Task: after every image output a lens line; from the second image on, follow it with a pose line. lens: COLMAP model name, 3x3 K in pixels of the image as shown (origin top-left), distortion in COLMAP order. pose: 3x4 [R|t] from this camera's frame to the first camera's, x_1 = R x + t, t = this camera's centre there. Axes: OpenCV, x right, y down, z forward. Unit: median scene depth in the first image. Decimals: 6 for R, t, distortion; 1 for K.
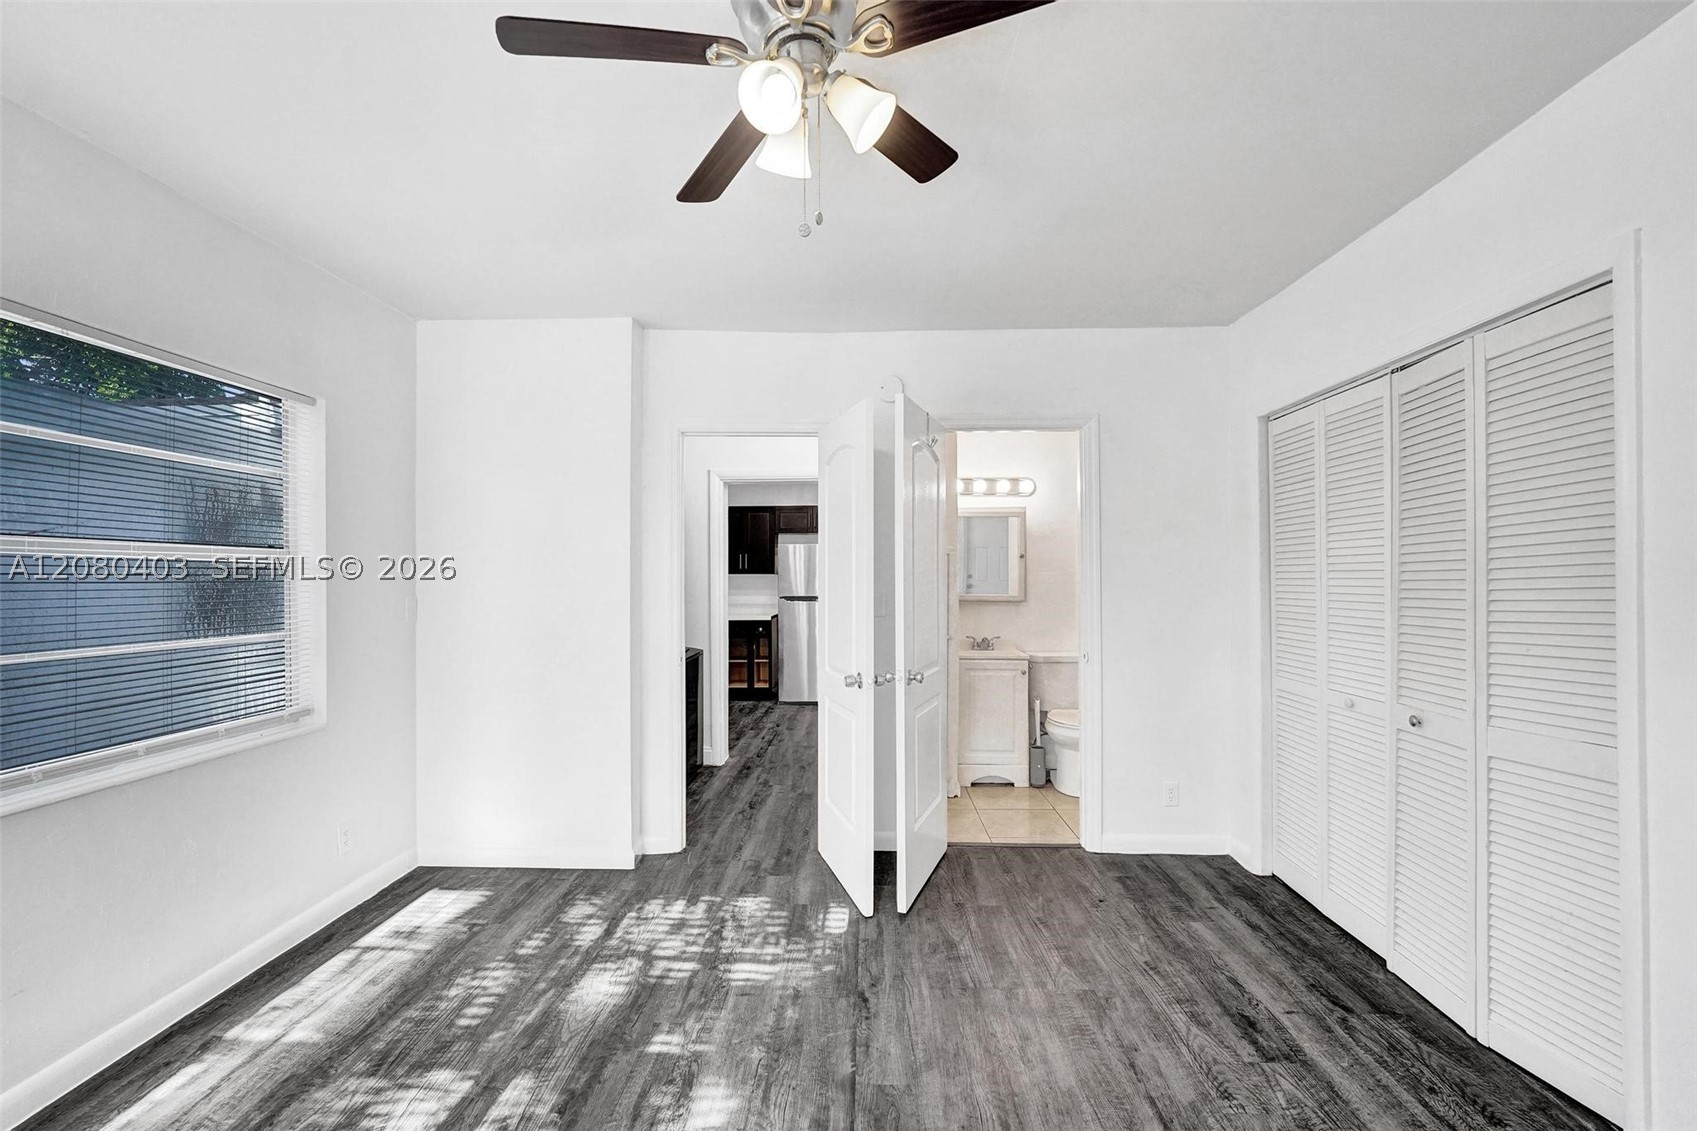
lens RADIAL K [[712.6, 0, 833.8], [0, 712.6, 572.5], [0, 0, 1]] dist [-0.002902, -0.000135]
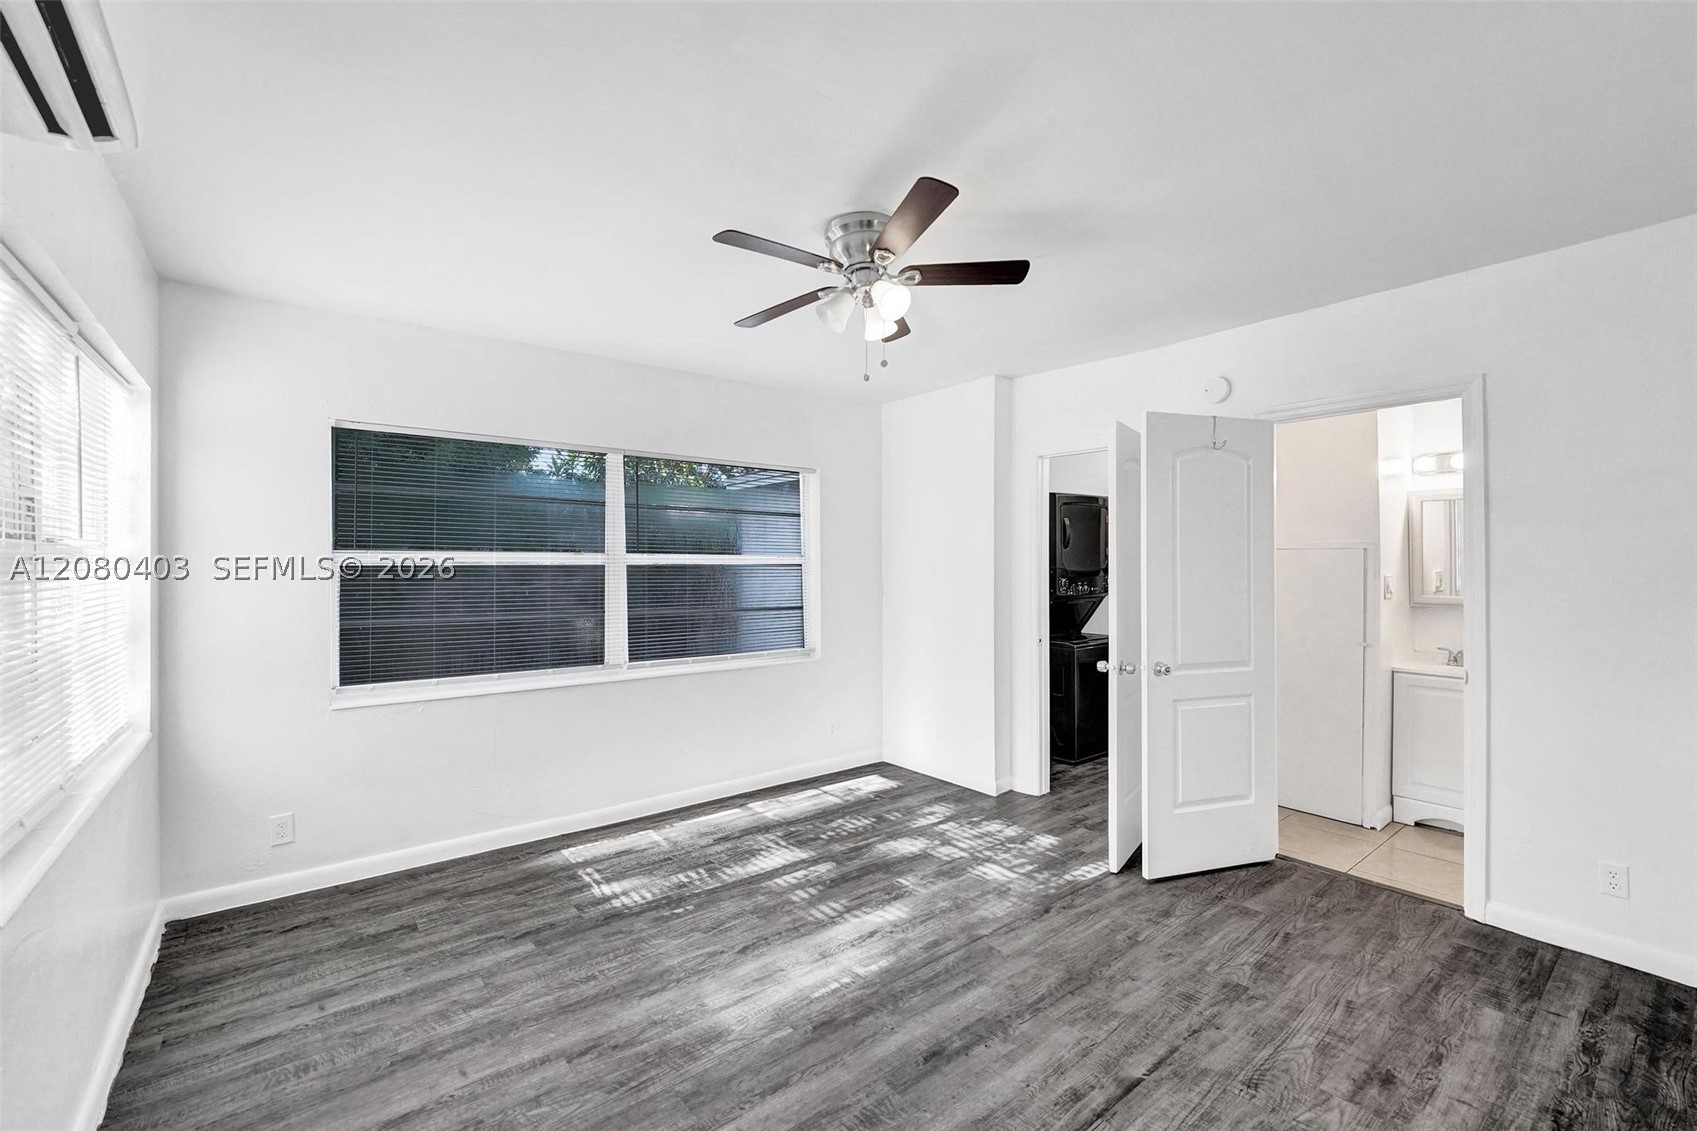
lens RADIAL K [[713.6, 0, 840.7], [0, 713.6, 563.7], [0, 0, 1]] dist [0.000525, 0.000744]
pose [[0.656941, 0.000161, -0.753942, 0.596853], [0.004703, 0.999980, 0.004311, -0.021135], [0.753927, -0.006378, 0.656927, -0.084614]]
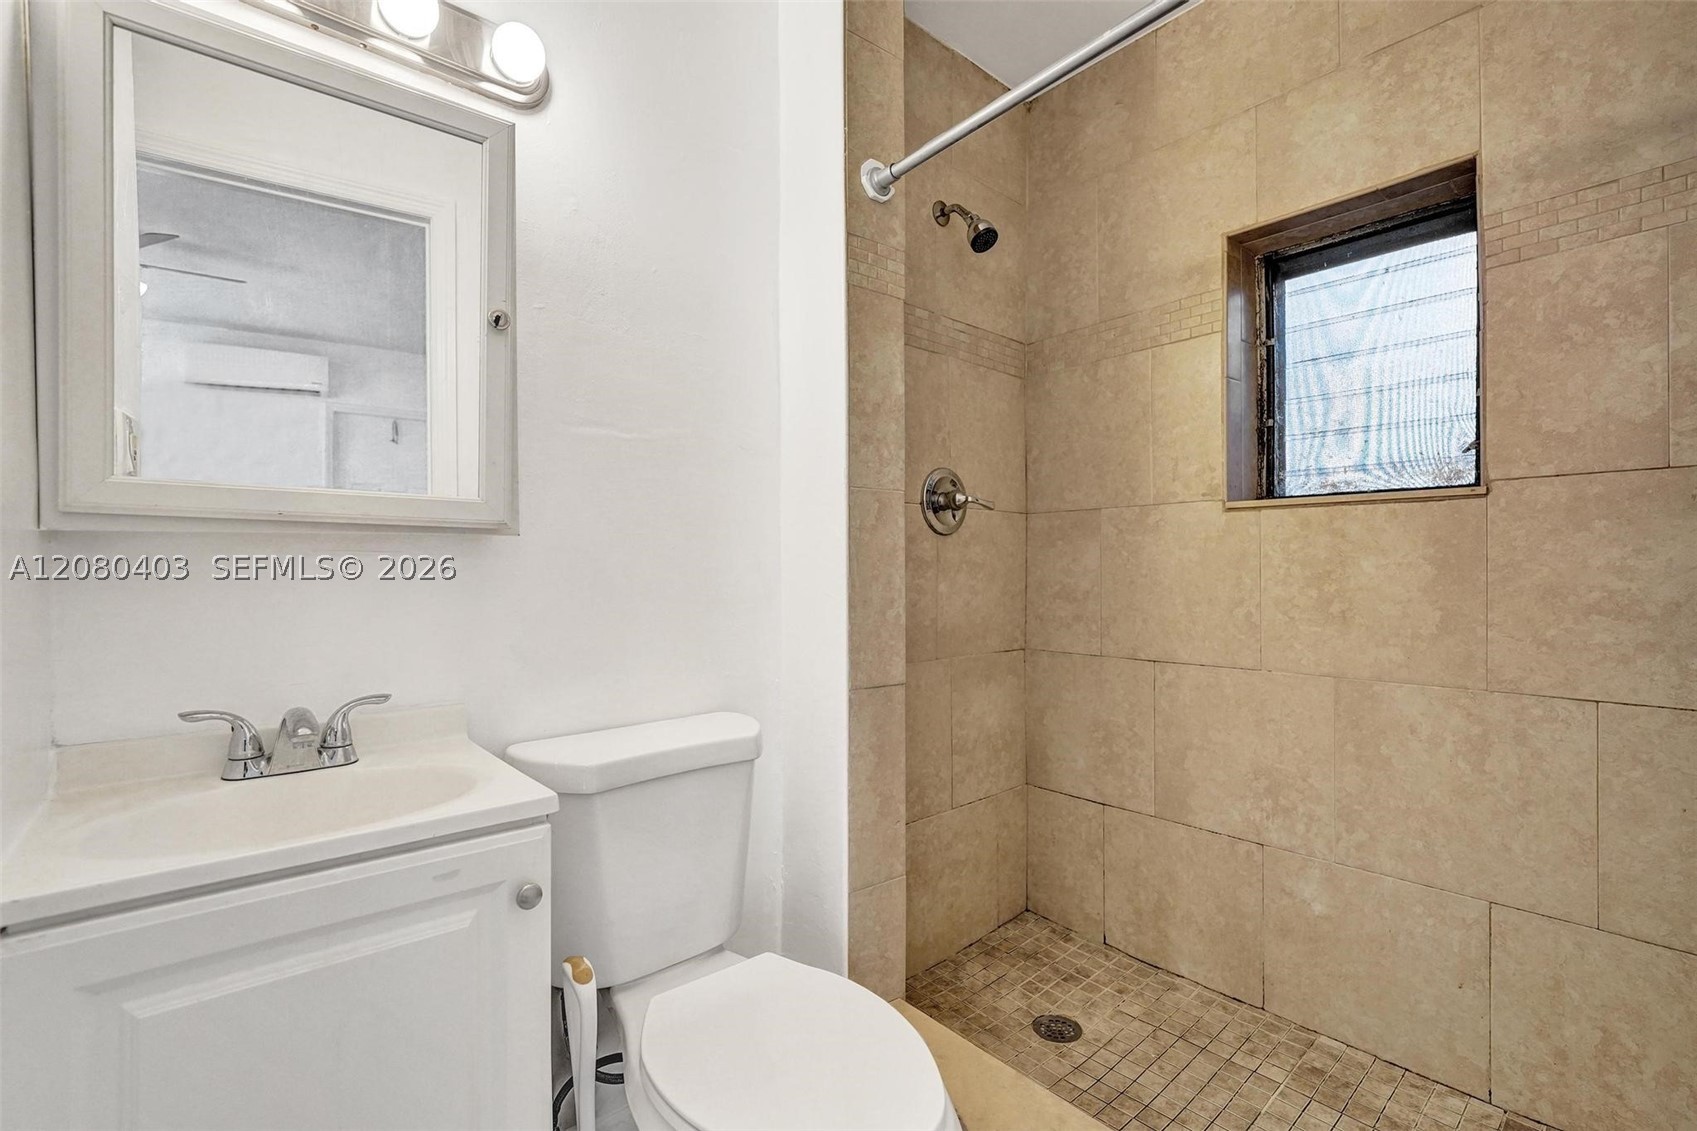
lens RADIAL K [[749.0, 0, 843.3], [0, 749.0, 569.0], [0, 0, 1]] dist [-0.006747, 0.000084]
pose [[0.729274, -0.004789, 0.684206, 0.304038], [0.000342, 0.999978, 0.006635, 0.088002], [-0.684222, -0.004604, 0.729259, 1.266825]]
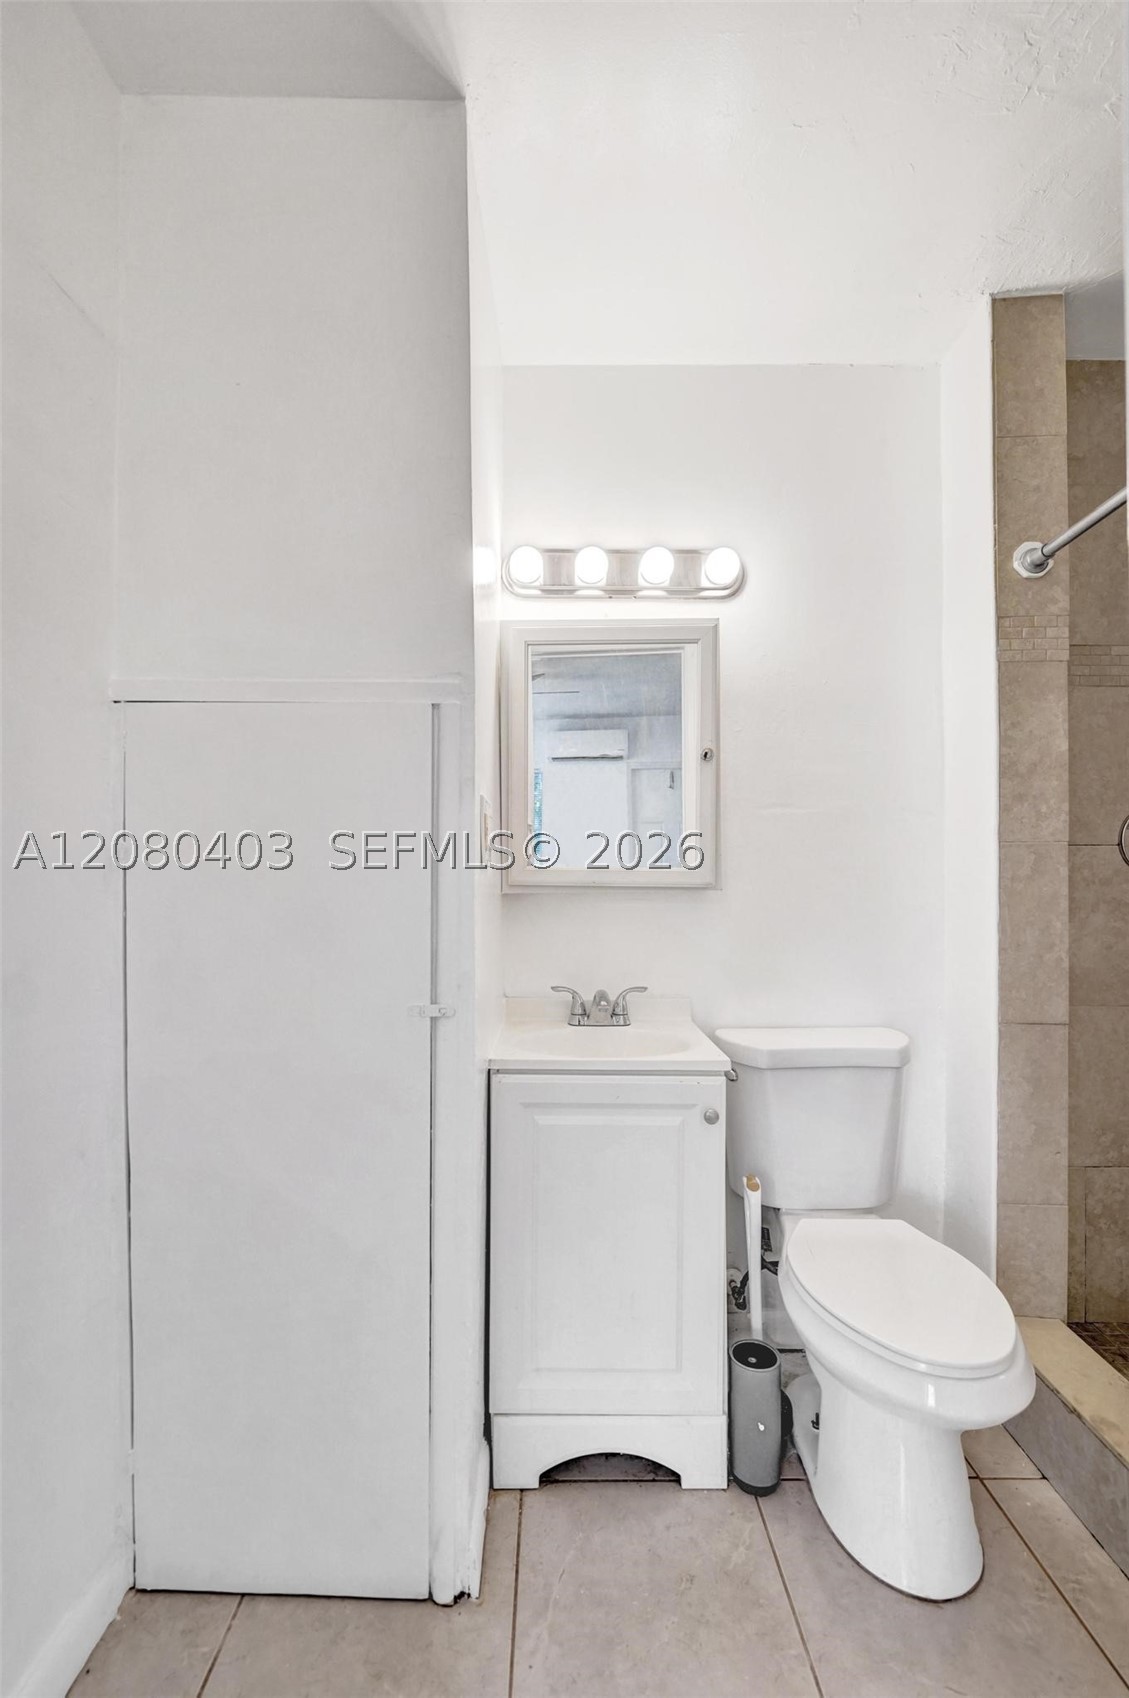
lens RADIAL K [[749.4, 0, 557.3], [0, 749.4, 876.4], [0, 0, 1]] dist [-0.006747, 0.000084]
pose [[0.998778, -0.000998, 0.049406, 0.288072], [0.000817, 0.999993, 0.003687, 0.056823], [-0.049410, -0.003642, 0.998772, 1.064696]]
